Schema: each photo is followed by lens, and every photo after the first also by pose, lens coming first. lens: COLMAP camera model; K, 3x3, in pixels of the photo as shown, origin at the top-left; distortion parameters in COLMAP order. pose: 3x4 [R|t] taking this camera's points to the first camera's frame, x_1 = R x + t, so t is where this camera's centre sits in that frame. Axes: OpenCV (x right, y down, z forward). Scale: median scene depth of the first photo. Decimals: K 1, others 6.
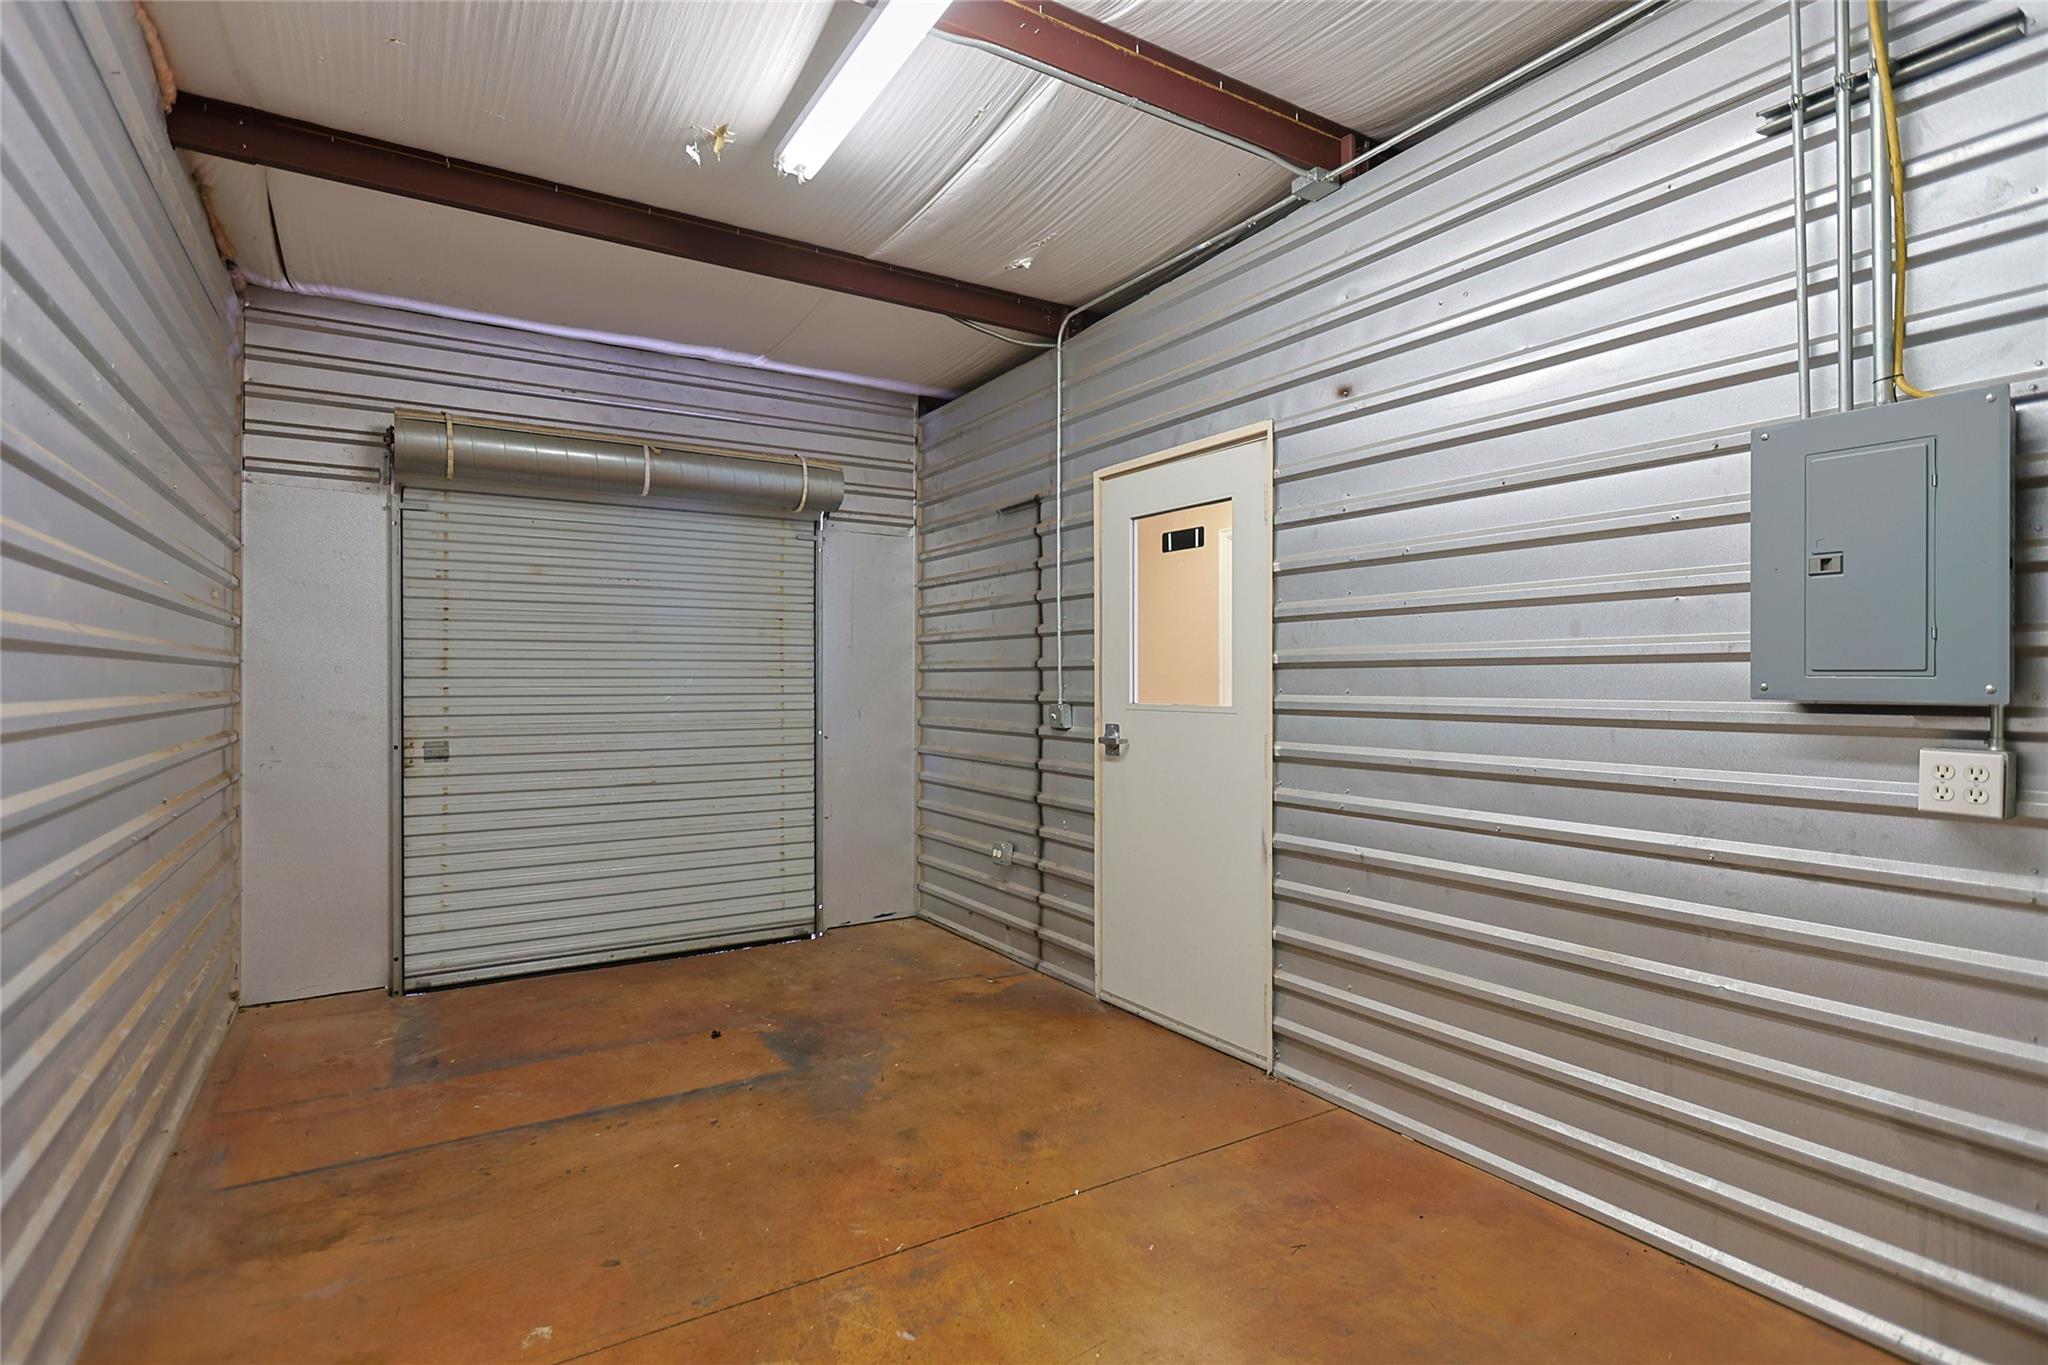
lens RADIAL K [[985.9, 0, 1019.0], [0, 985.9, 668.4], [0, 0, 1]] dist [-0.017355, 0.013406]
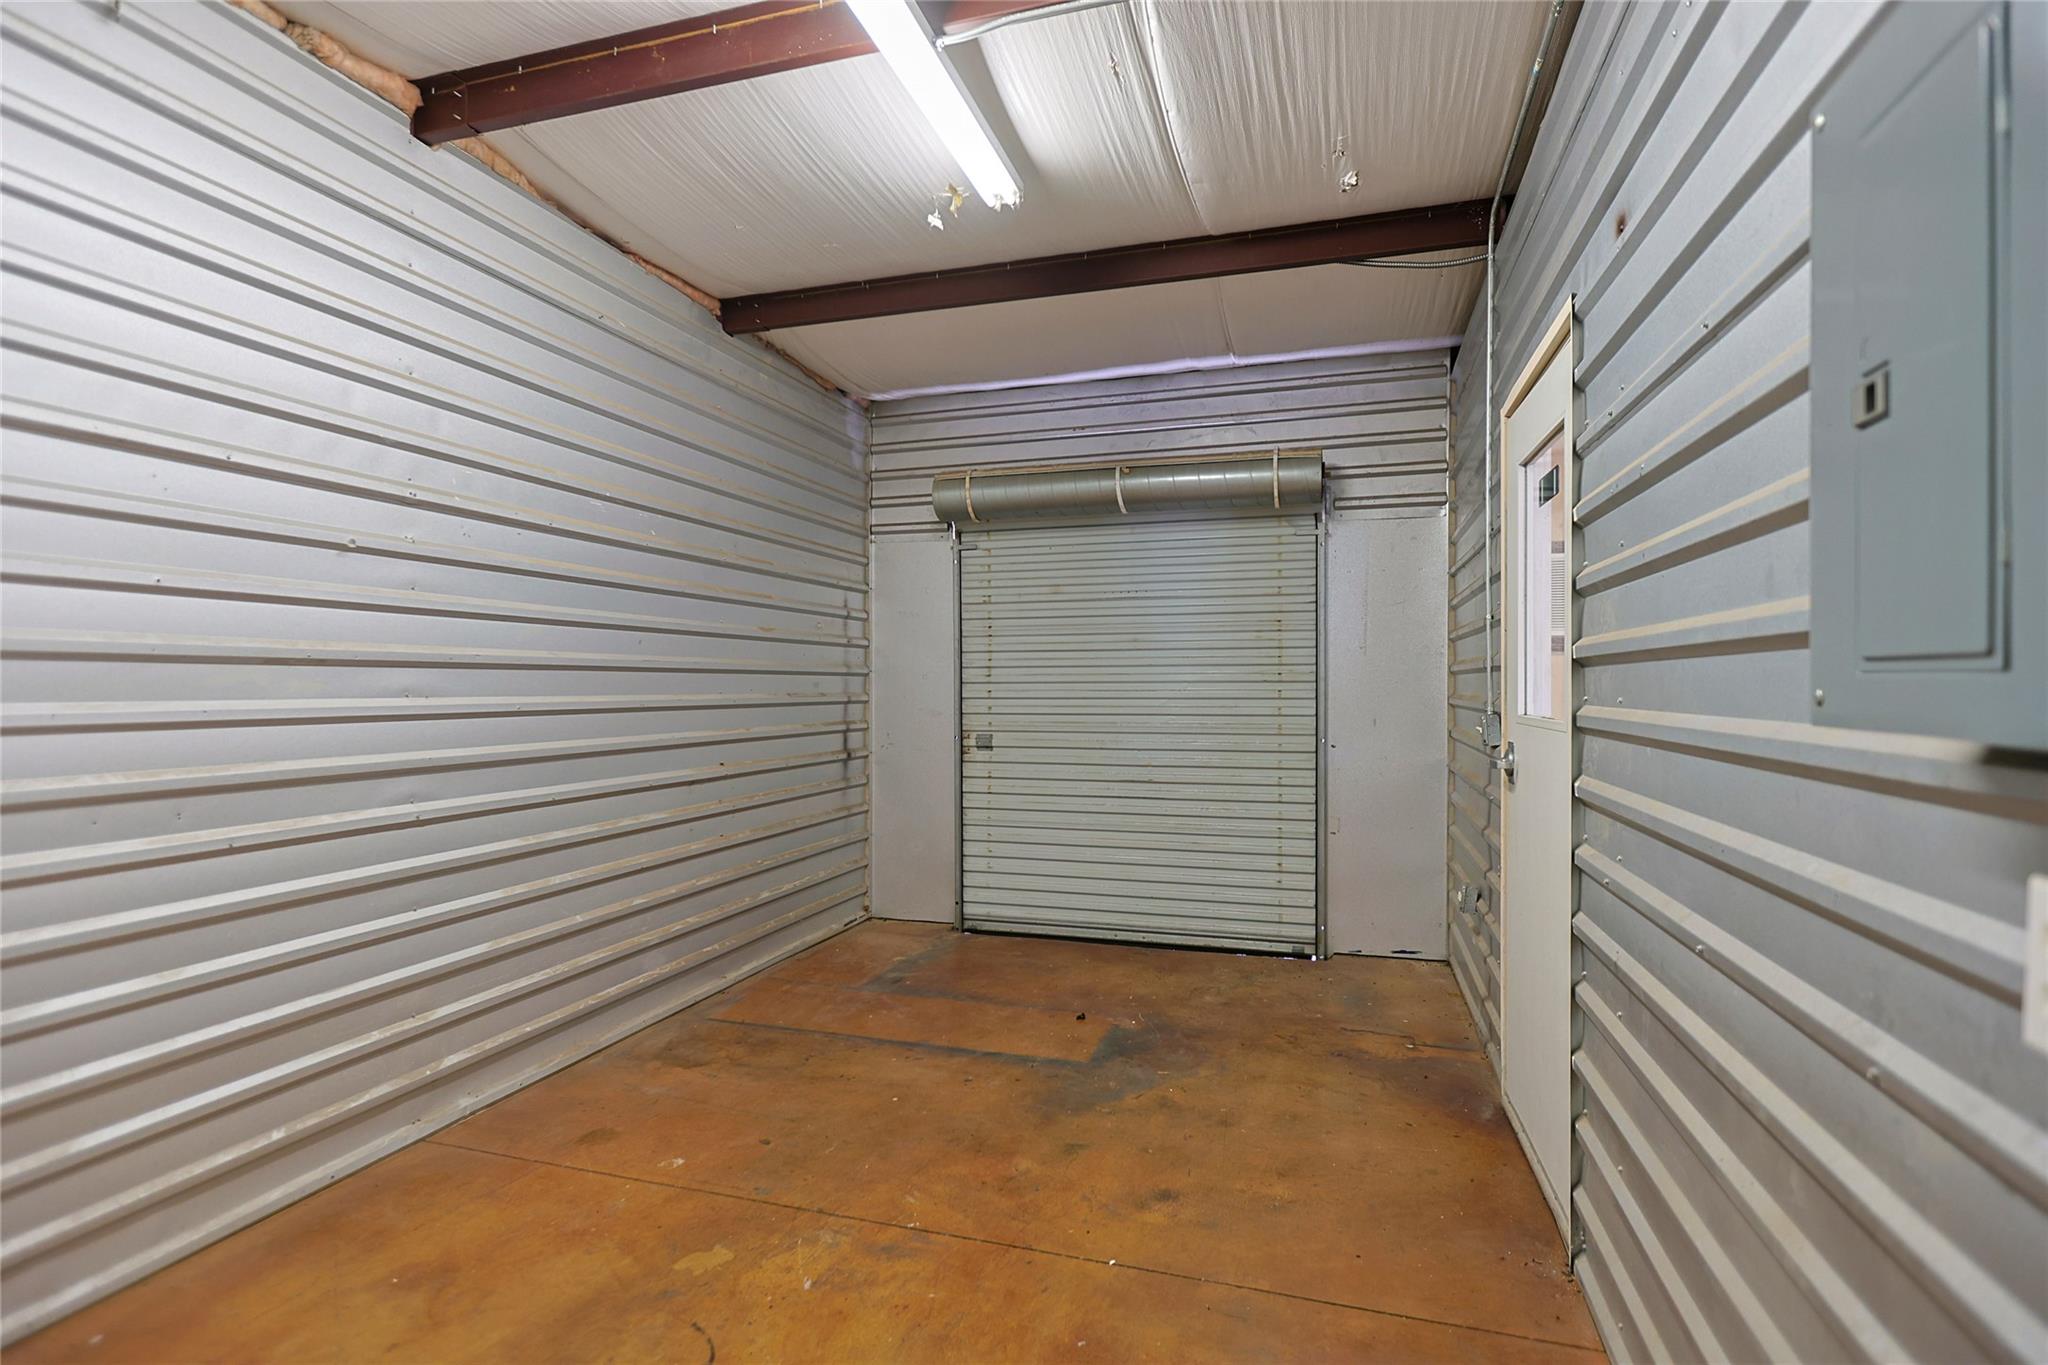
lens RADIAL K [[1003.4, 0, 1024.0], [0, 1003.4, 682.5], [0, 0, 1]] dist [-0.003402, 0.000380]
pose [[0.658020, -0.002489, -0.752996, 0.404000], [0.010223, 0.999932, 0.005629, 0.002416], [0.752931, -0.011402, 0.658001, 0.205677]]
